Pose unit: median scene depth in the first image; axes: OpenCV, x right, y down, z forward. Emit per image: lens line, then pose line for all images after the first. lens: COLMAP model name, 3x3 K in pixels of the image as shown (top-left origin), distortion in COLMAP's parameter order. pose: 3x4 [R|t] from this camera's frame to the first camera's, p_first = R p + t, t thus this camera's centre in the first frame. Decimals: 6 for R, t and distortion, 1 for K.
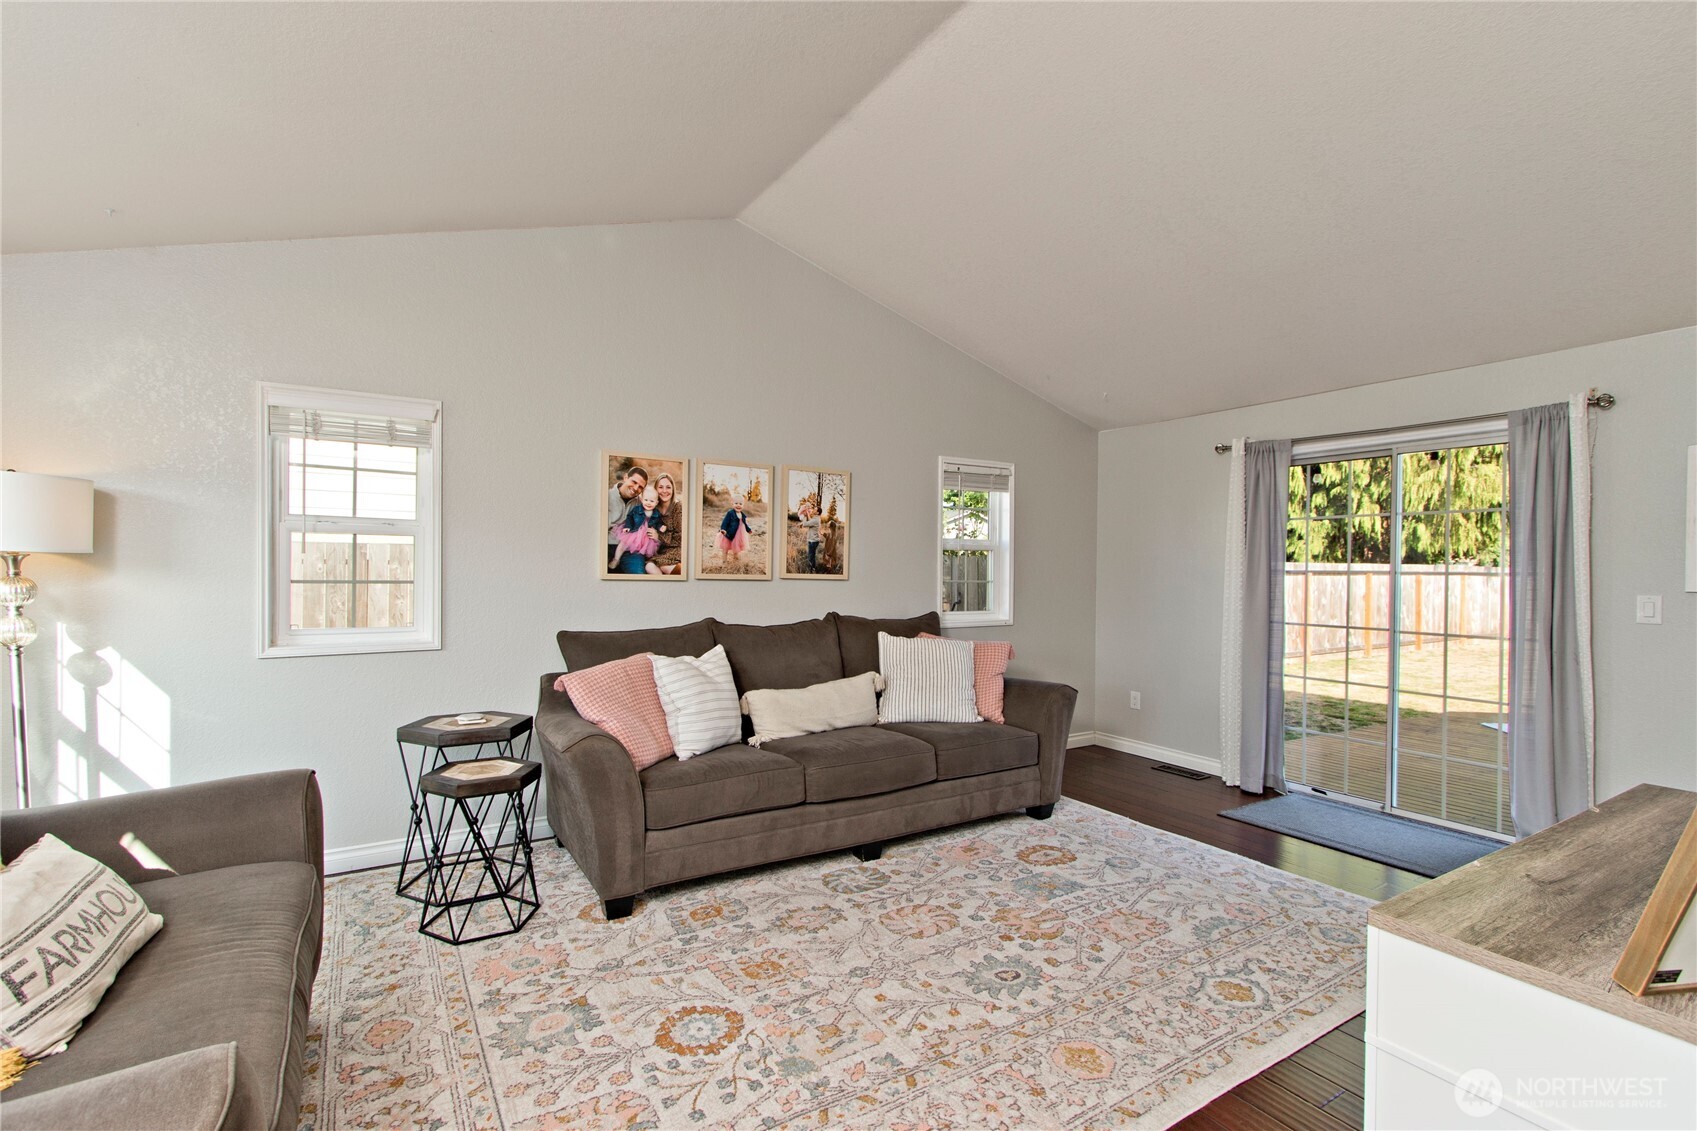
lens RADIAL K [[815.0, 0, 852.0], [0, 815.0, 573.5], [0, 0, 1]] dist [0.000946, -0.000685]
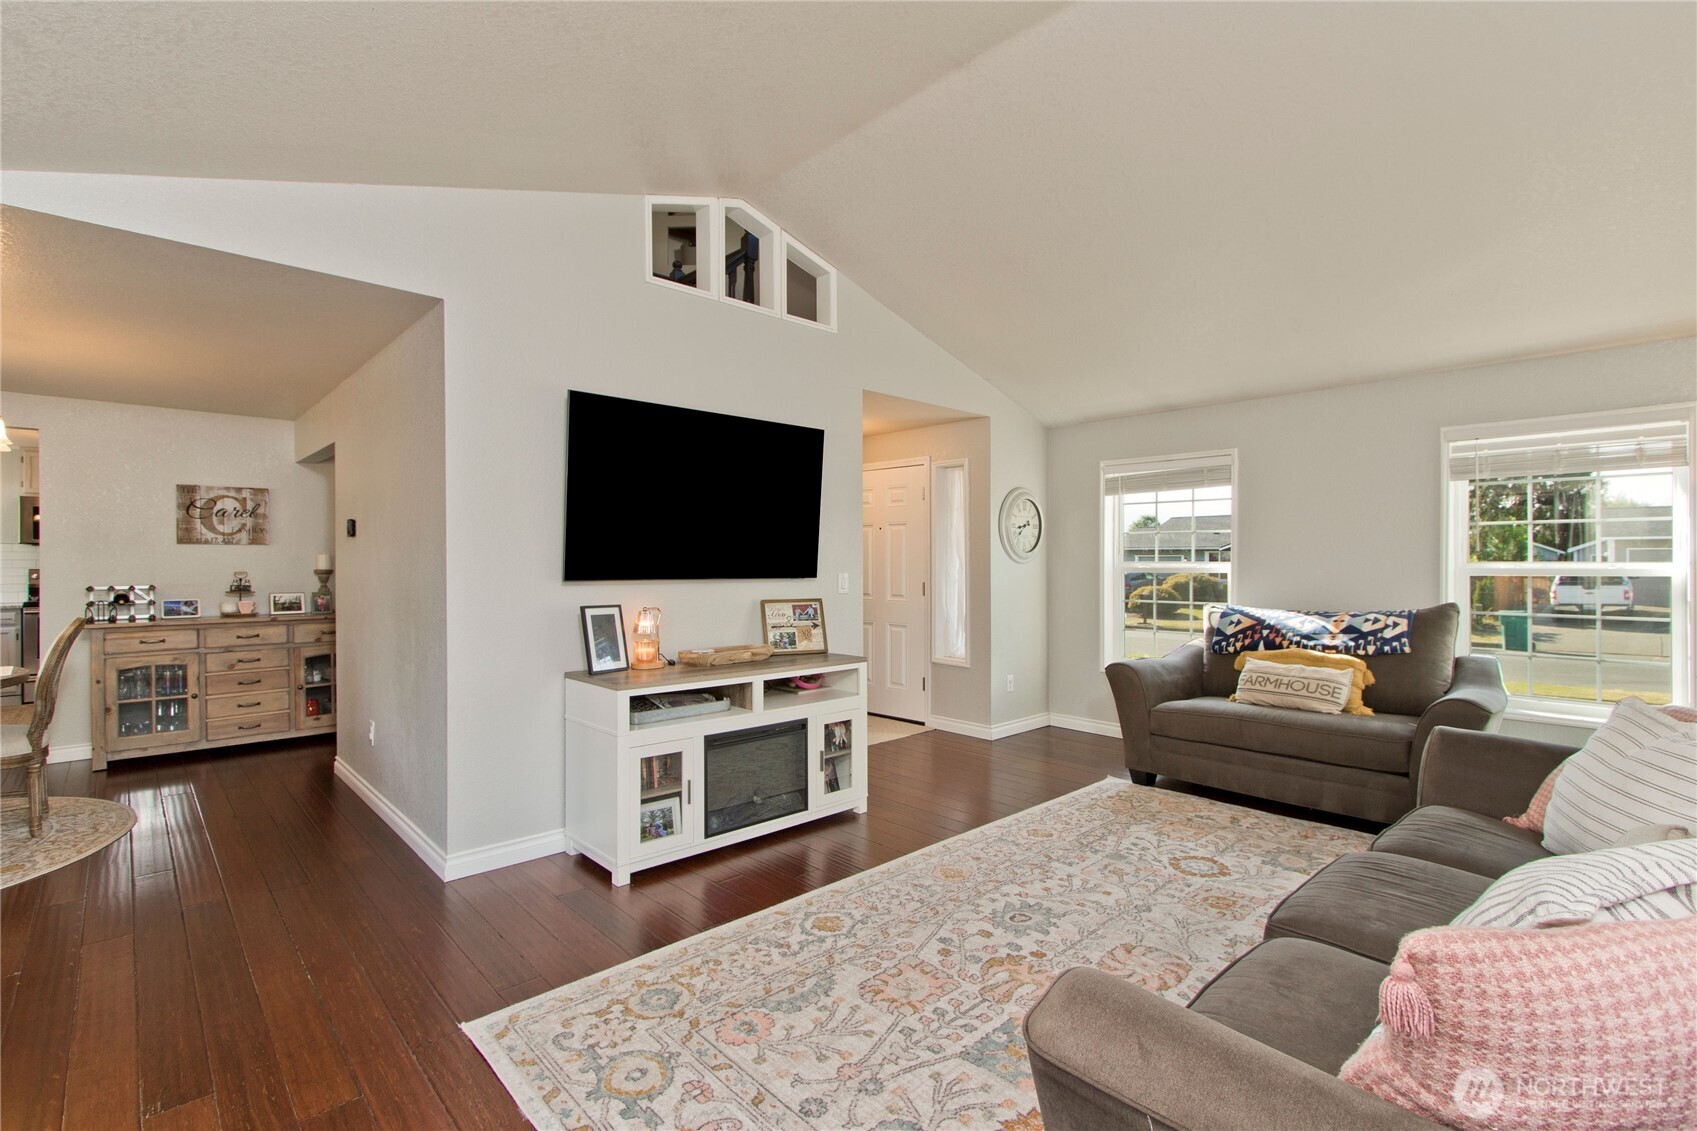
lens RADIAL K [[815.0, 0, 848.9], [0, 815.0, 556.4], [0, 0, 1]] dist [0.000946, -0.000685]
pose [[-0.984039, -0.010701, -0.177633, 0.607943], [-0.010707, 0.999942, -0.000925, -0.002296], [0.177632, 0.000992, -0.984096, 1.995663]]
